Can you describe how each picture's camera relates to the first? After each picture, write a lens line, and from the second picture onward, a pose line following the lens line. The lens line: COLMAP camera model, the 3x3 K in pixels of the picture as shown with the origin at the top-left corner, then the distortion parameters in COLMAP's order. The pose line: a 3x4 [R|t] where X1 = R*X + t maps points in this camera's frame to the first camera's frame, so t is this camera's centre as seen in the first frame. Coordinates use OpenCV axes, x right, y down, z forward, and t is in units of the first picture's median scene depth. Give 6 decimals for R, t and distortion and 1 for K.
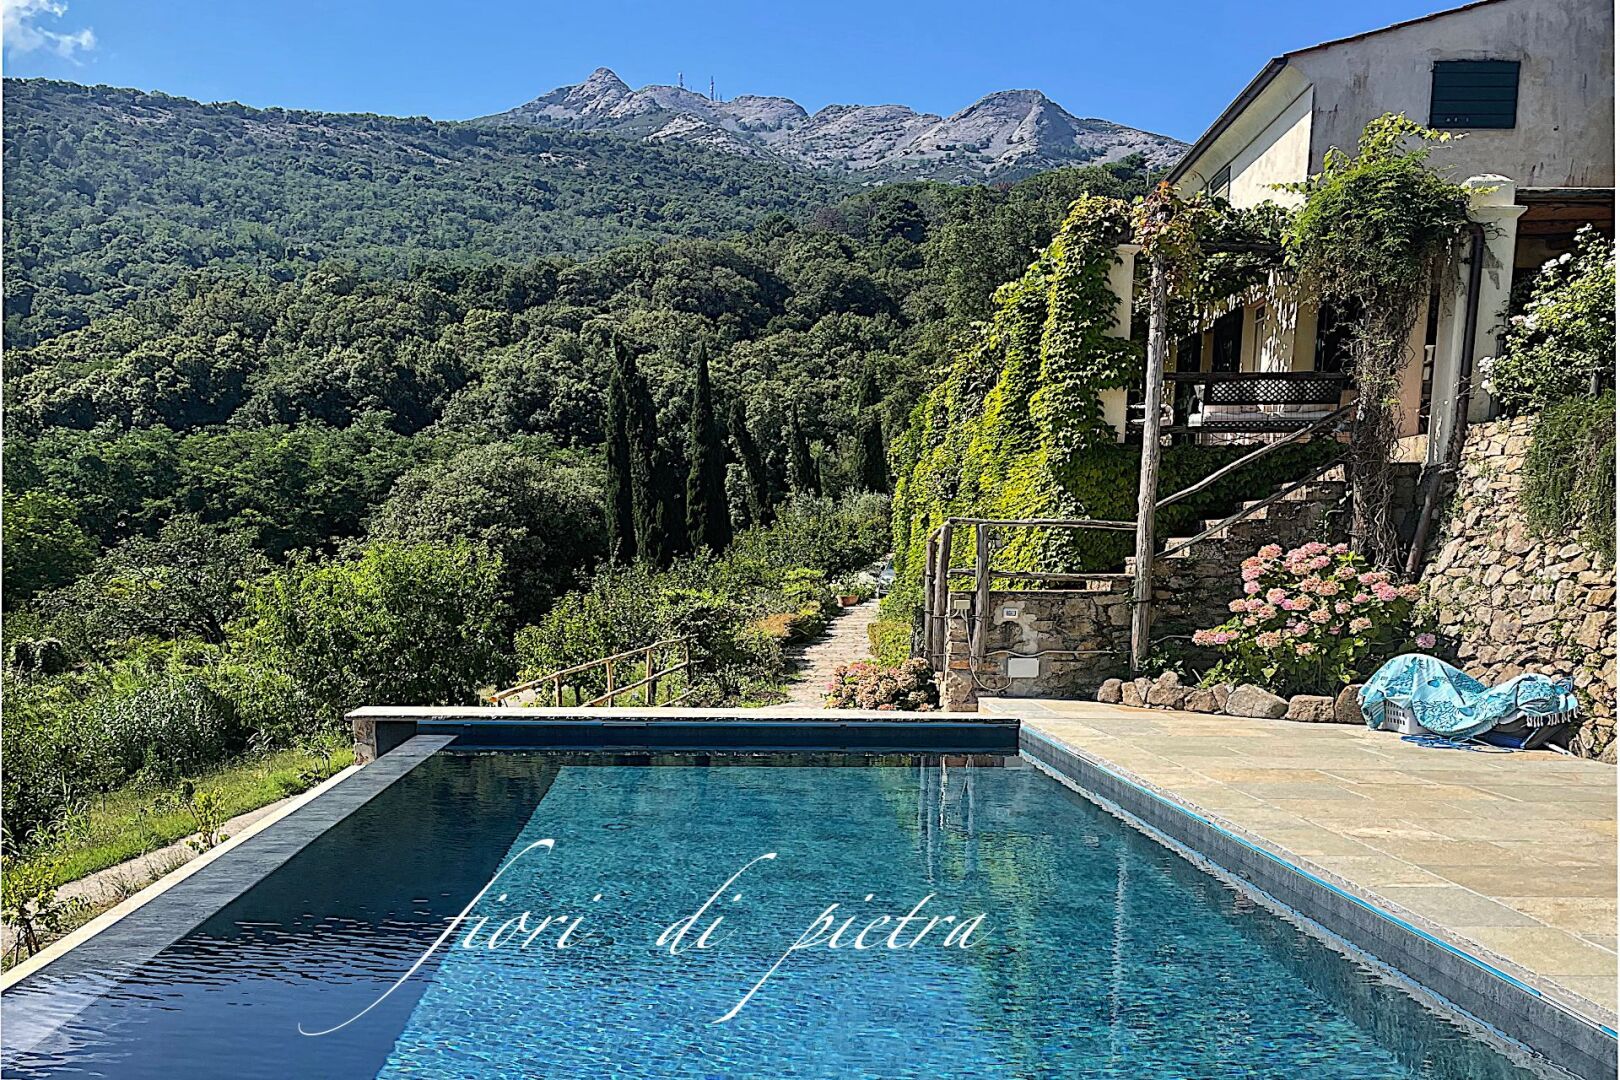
lens RADIAL K [[2028.8, 0, 810.0], [0, 2028.8, 540.0], [0, 0, 1]] dist [0.002264, -0.377951]
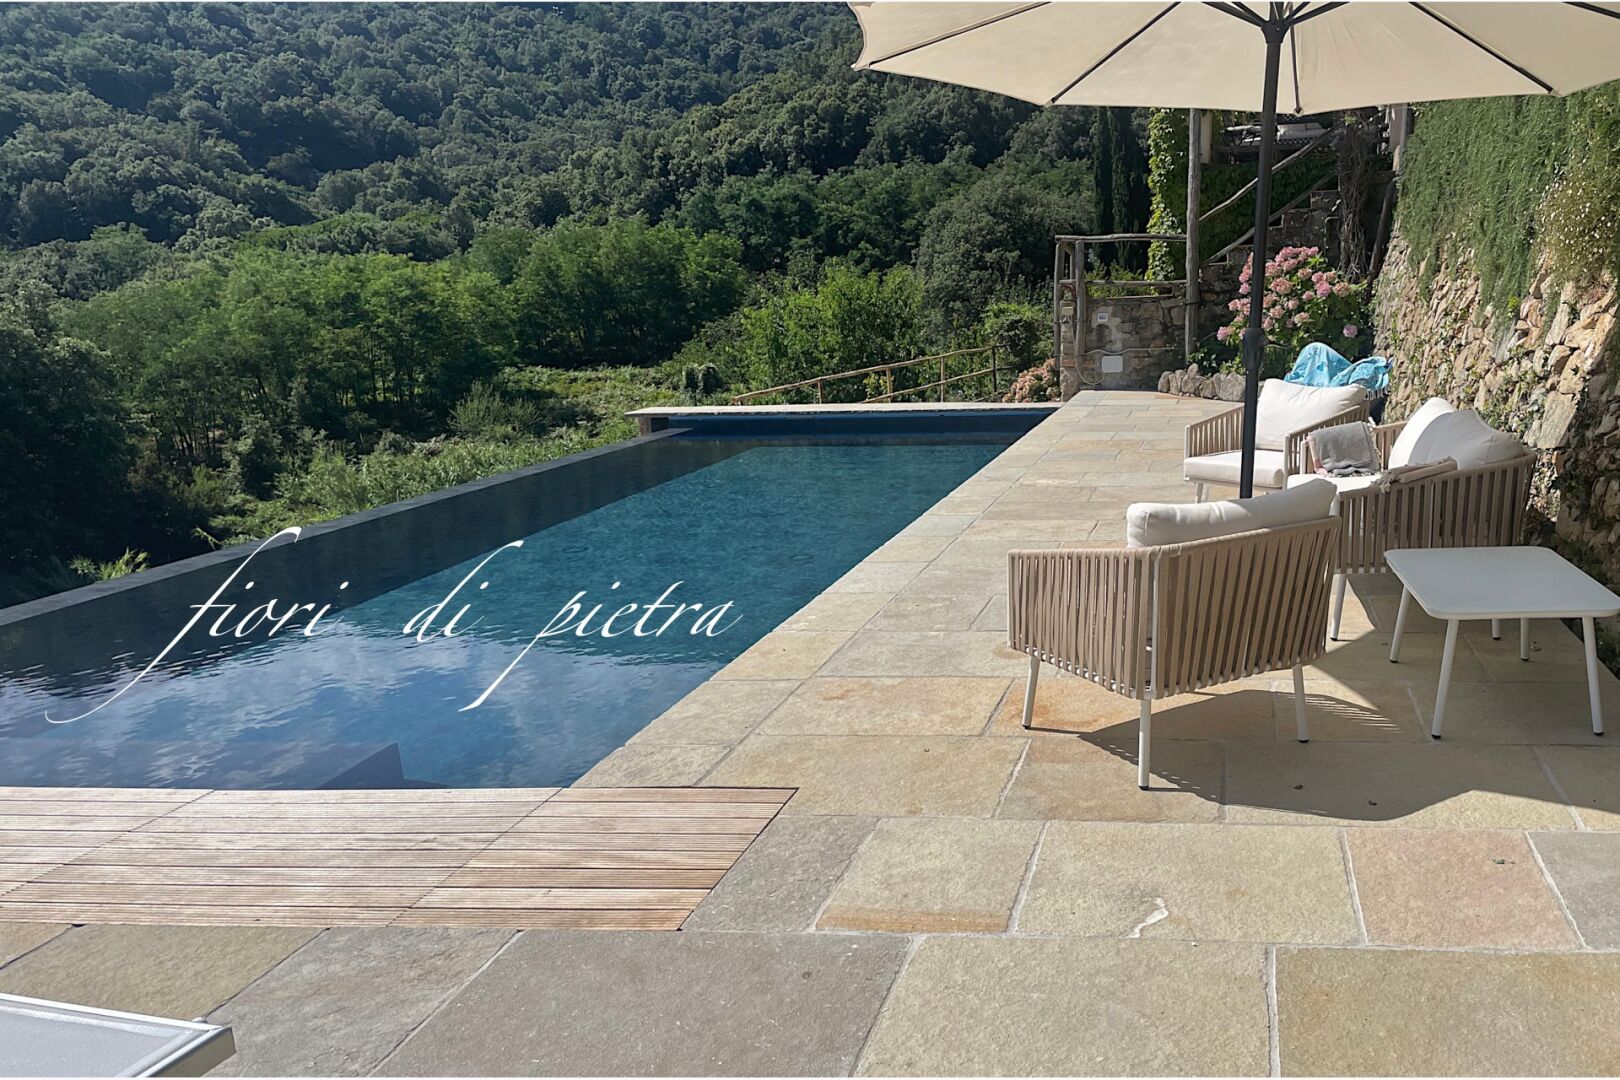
lens RADIAL K [[2028.8, 0, 810.0], [0, 2028.8, 540.0], [0, 0, 1]] dist [0.002264, -0.377951]
pose [[0.919511, 0.009516, -0.392949, 0.137286], [0.044929, 0.990610, 0.129125, 0.001665], [0.390488, -0.136387, 0.910449, -0.047872]]
